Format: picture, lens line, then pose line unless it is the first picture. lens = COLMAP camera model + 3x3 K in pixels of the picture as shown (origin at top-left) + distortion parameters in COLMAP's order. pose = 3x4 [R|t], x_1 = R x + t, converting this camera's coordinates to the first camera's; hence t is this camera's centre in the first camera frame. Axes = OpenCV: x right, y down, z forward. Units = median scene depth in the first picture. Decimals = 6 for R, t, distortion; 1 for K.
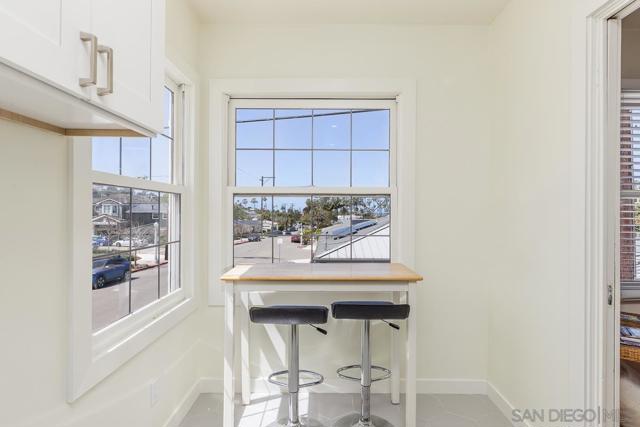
lens RADIAL K [[333.0, 0, 323.0], [0, 333.0, 214.1], [0, 0, 1]] dist [-0.001604, -0.000077]
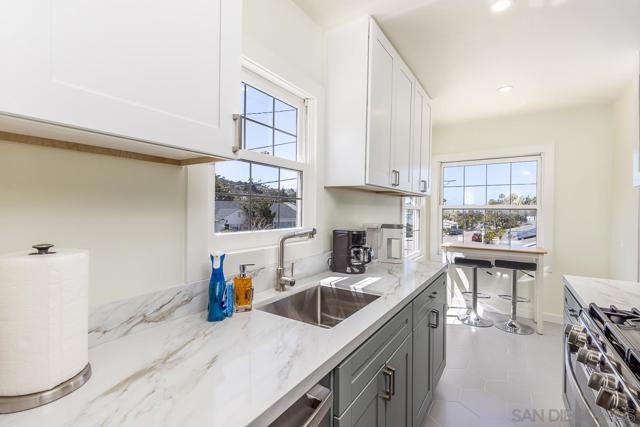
lens RADIAL K [[286.7, 0, 316.9], [0, 286.7, 212.7], [0, 0, 1]] dist [0.008336, 0.000291]
pose [[0.831105, 0.009200, -0.556039, 0.081000], [-0.010609, 0.999943, 0.000686, -0.029390], [0.556014, 0.005329, 0.831156, -0.954673]]
